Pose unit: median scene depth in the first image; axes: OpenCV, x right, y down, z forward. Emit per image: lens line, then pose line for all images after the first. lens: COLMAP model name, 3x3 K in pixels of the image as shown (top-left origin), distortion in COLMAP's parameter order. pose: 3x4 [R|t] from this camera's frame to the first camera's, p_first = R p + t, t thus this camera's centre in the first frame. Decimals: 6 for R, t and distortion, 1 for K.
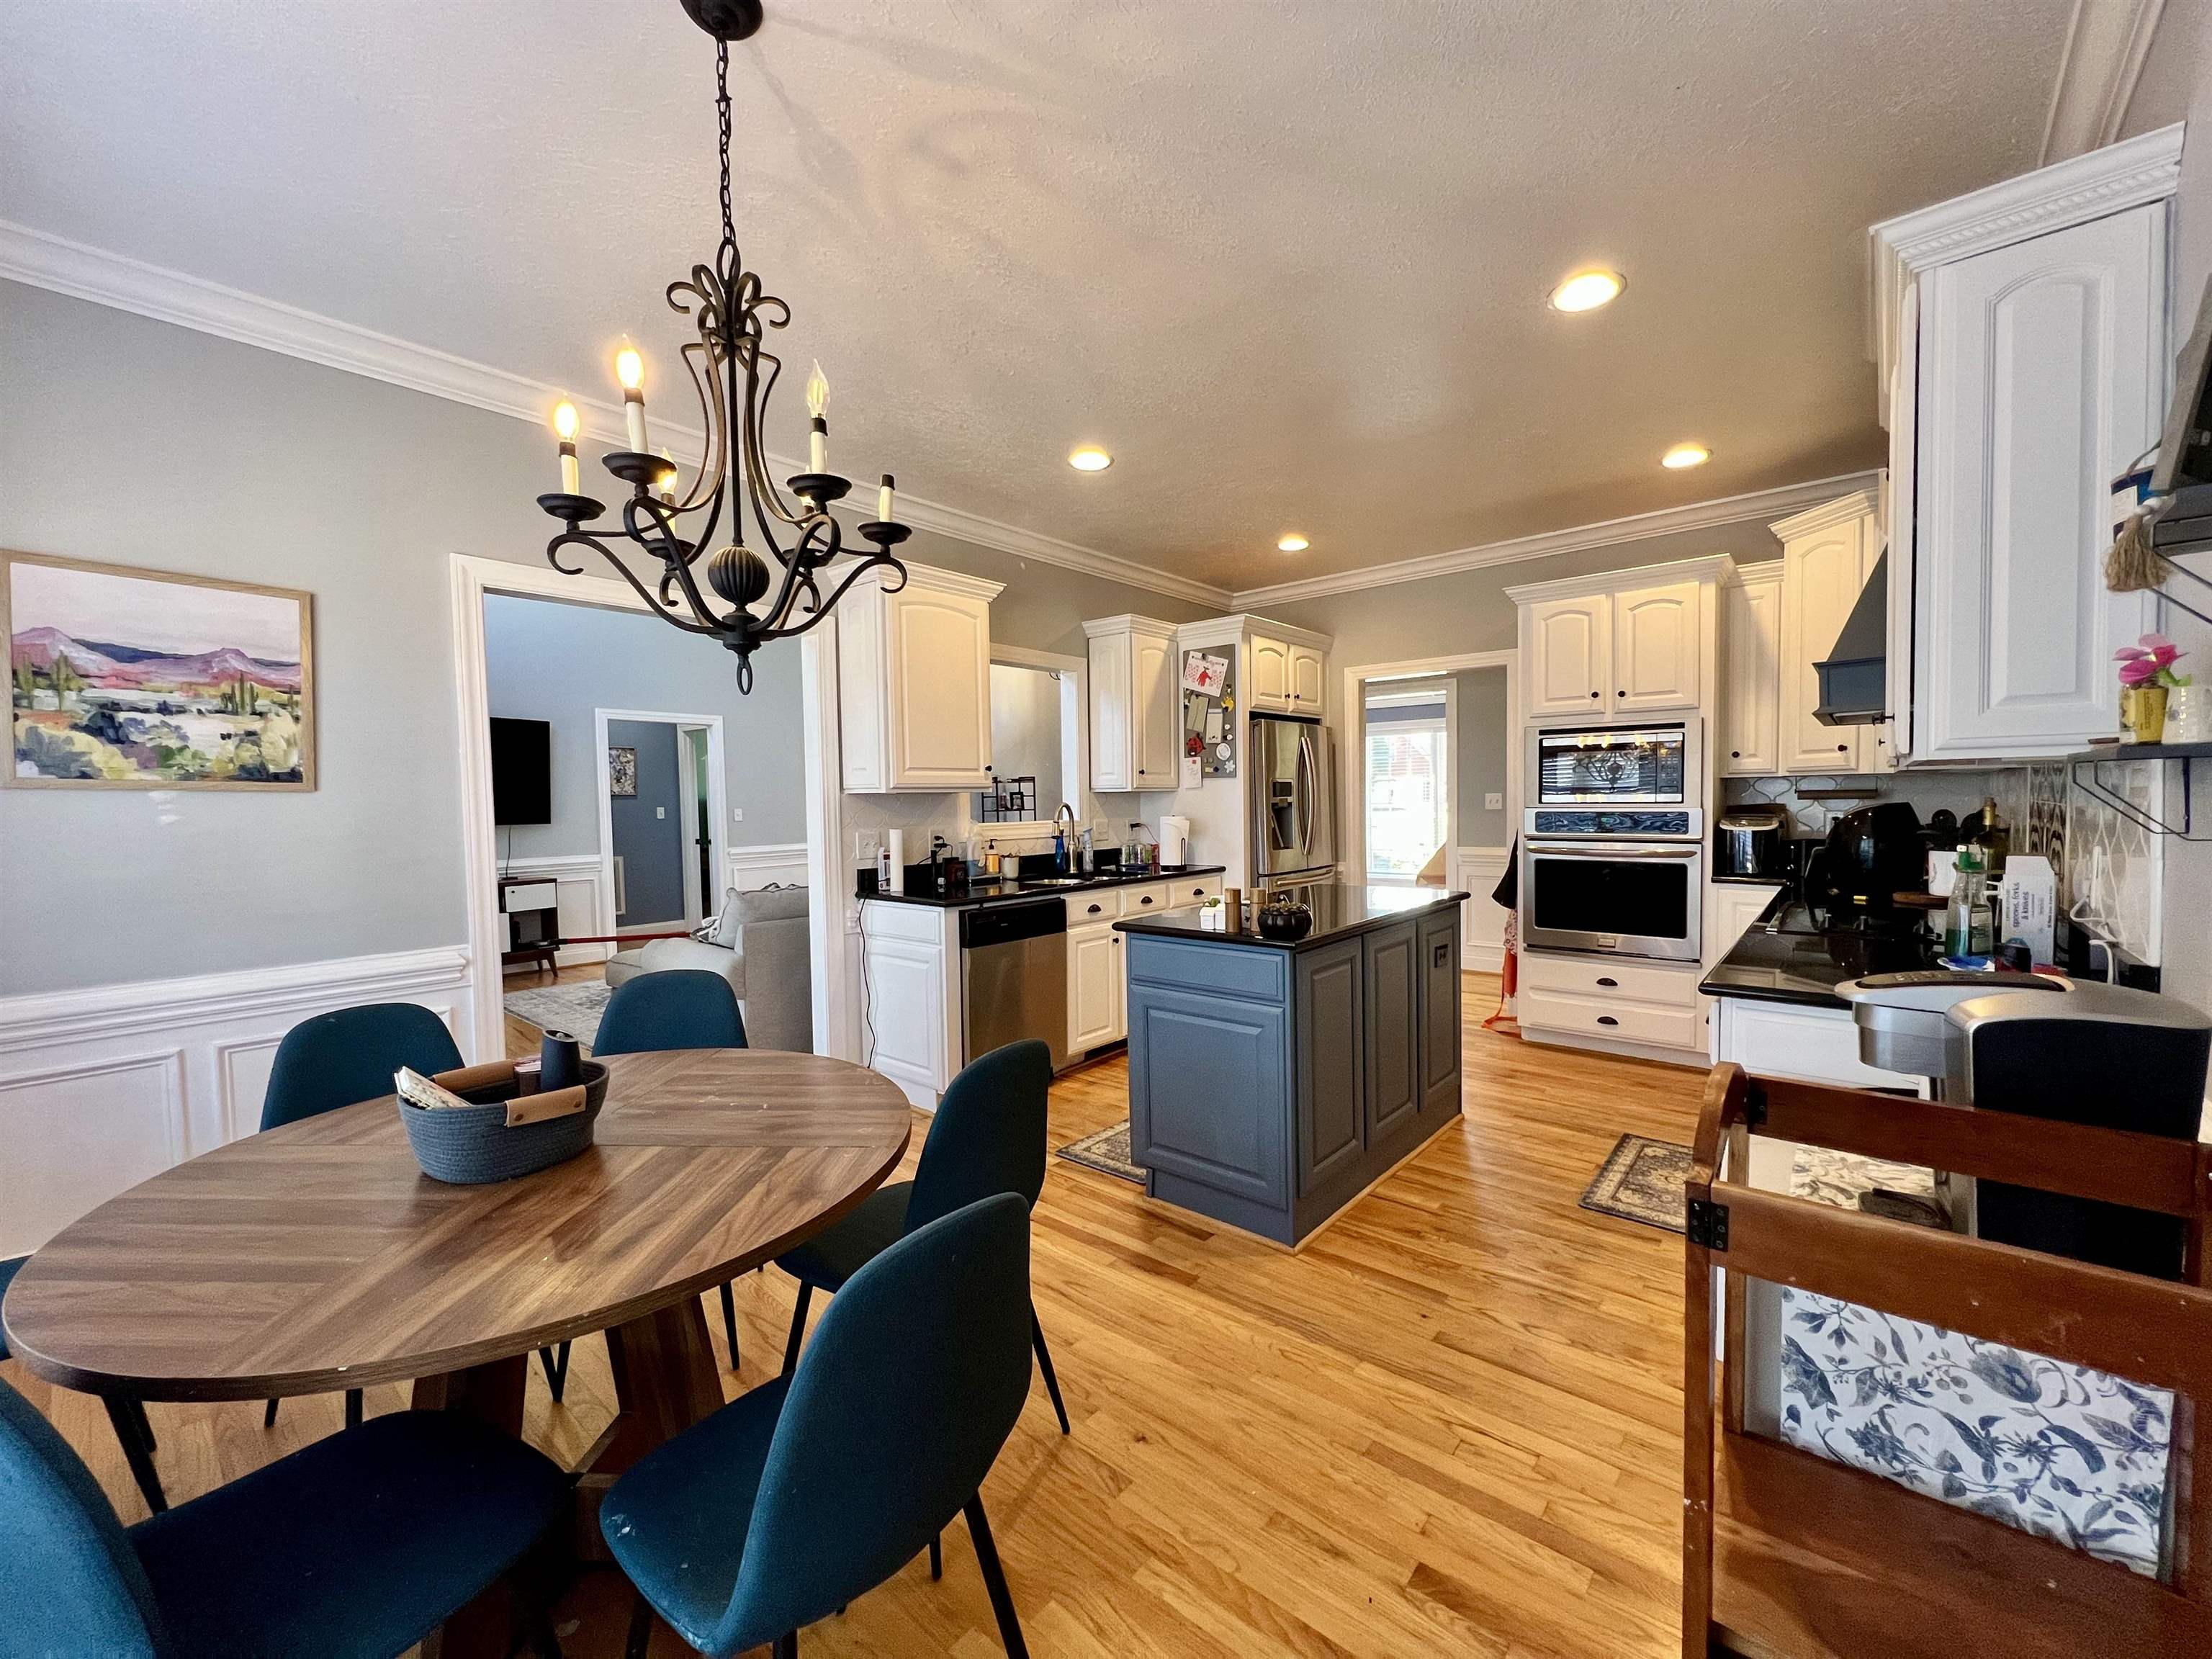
lens RADIAL K [[876.6, 0, 1106.0], [0, 876.6, 829.5], [0, 0, 1]] dist [-0.001405, -0.000133]
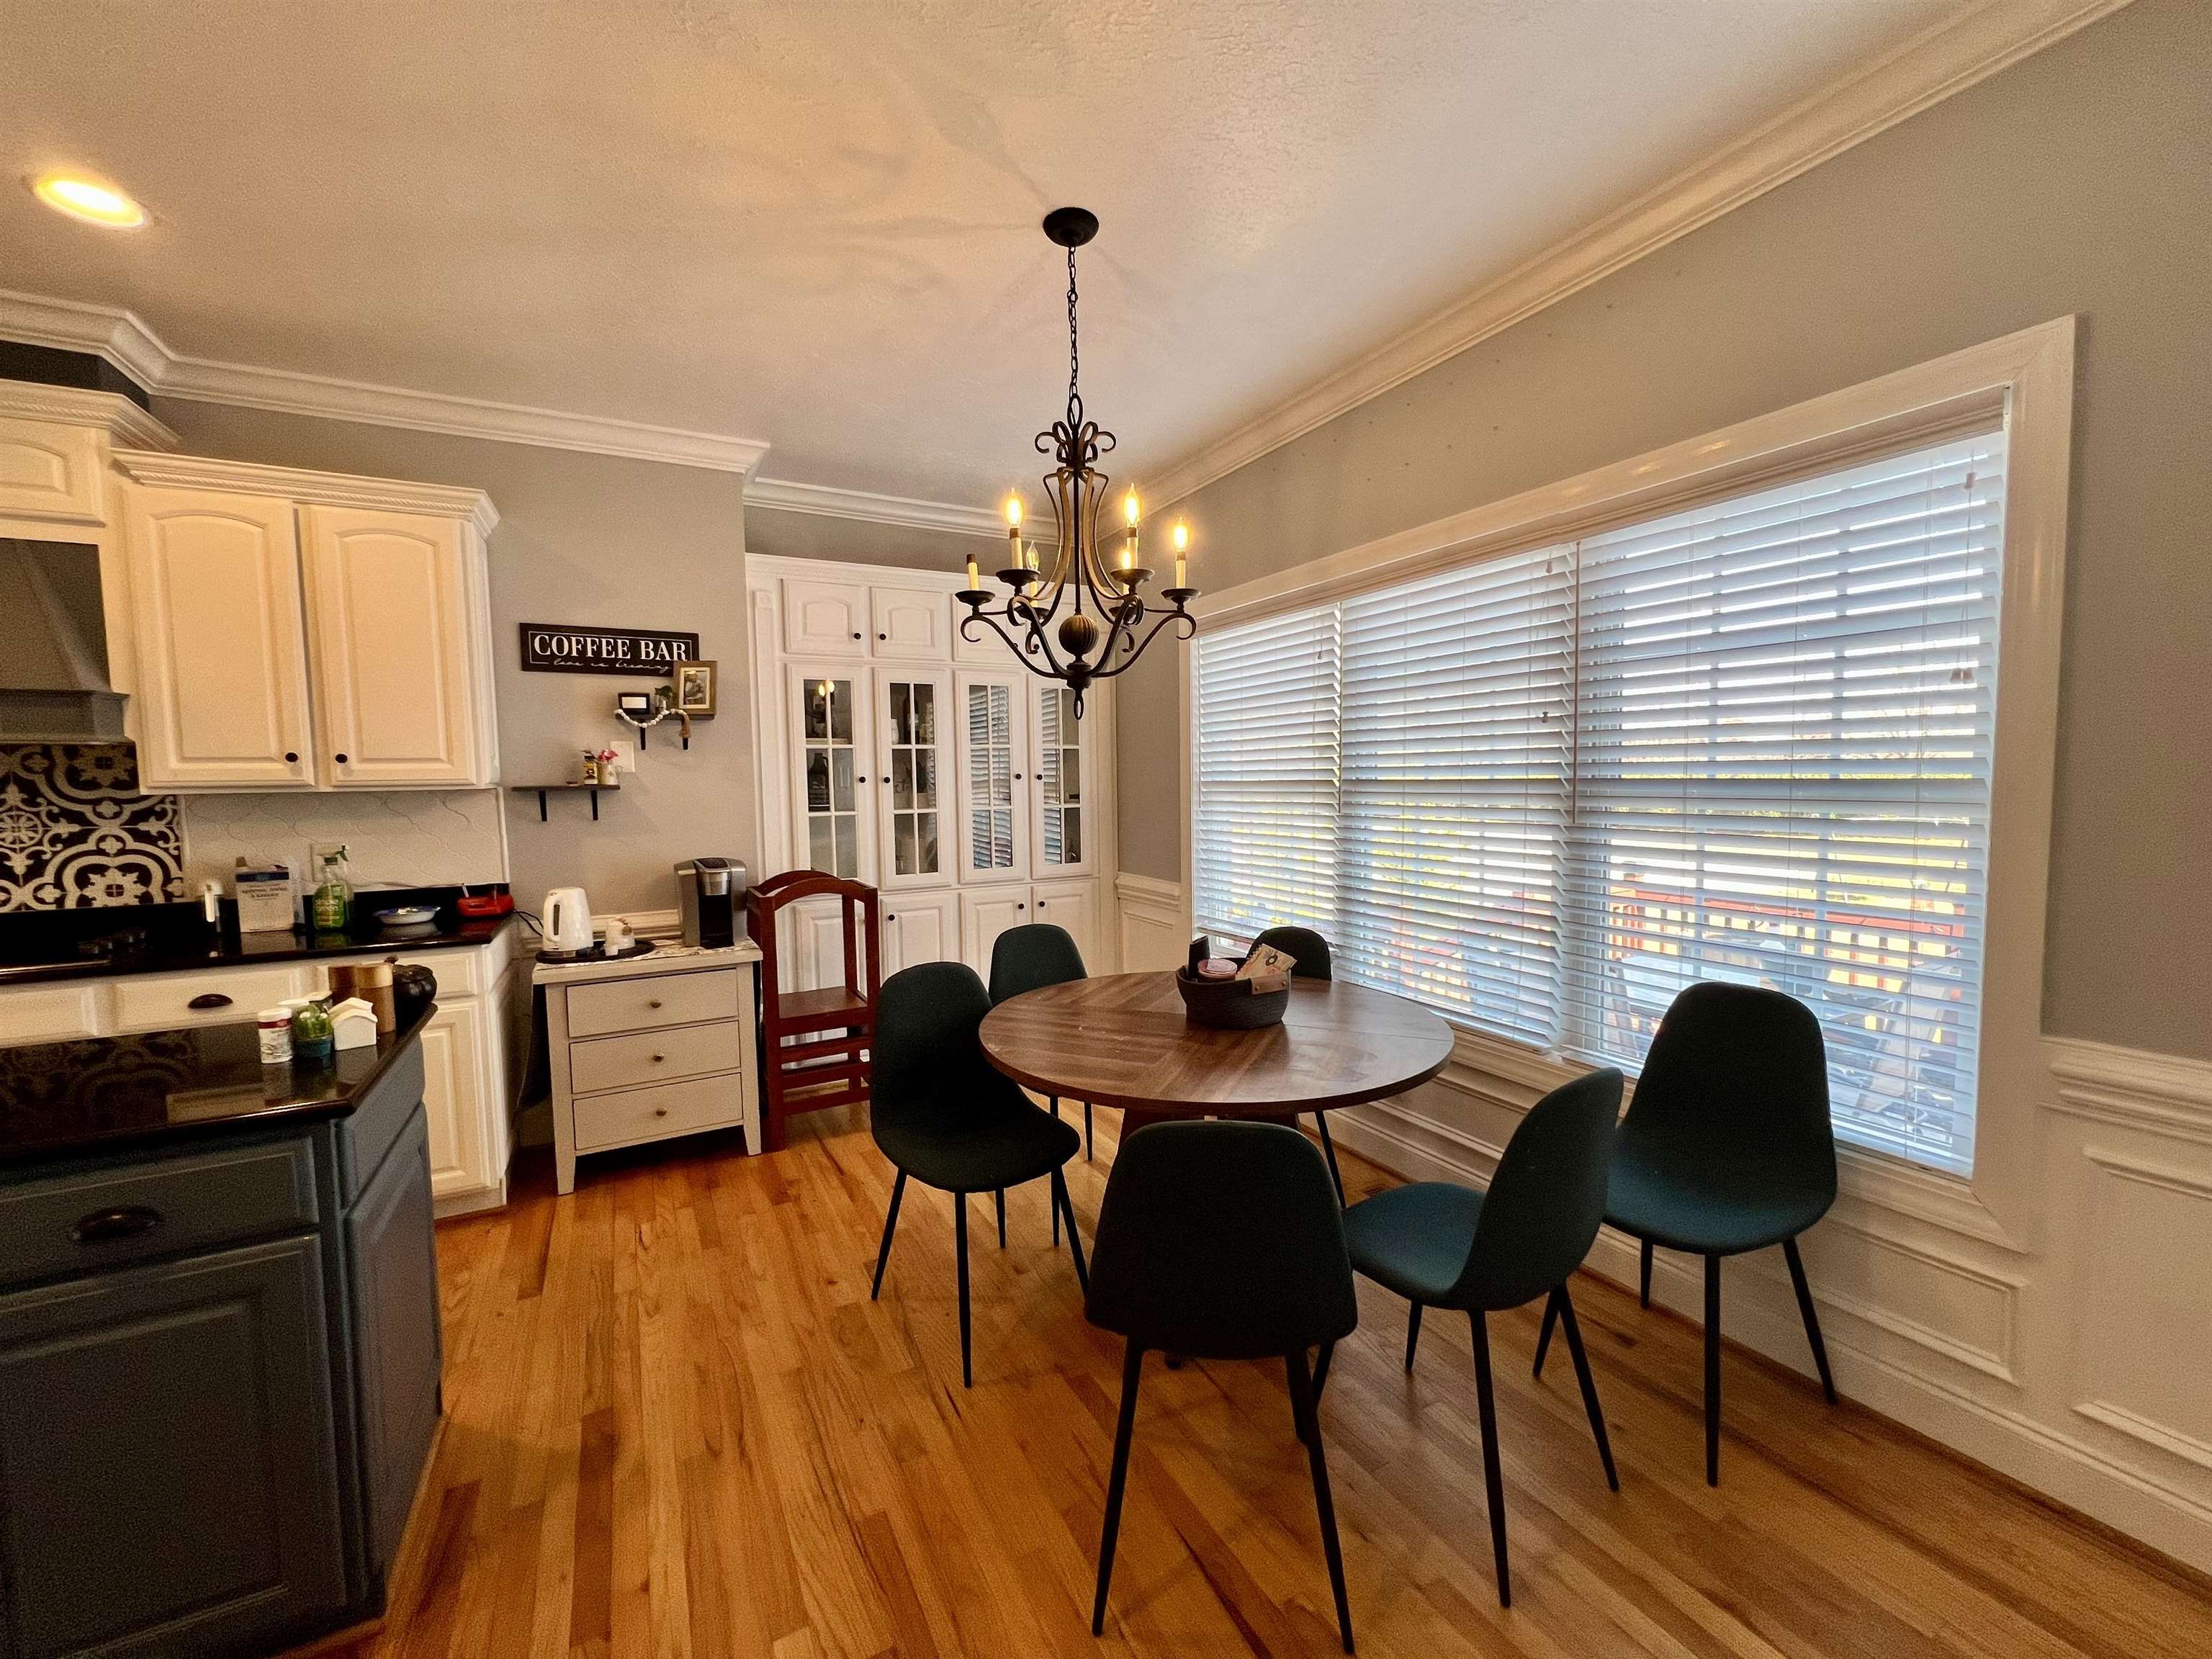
lens RADIAL K [[890.2, 0, 1106.0], [0, 890.2, 829.5], [0, 0, 1]] dist [0.012478, 0.000003]
pose [[-0.934202, 0.010656, 0.356585, -0.908906], [0.045576, 0.994928, 0.089672, -0.101490], [-0.353821, 0.100023, -0.929950, 2.207680]]
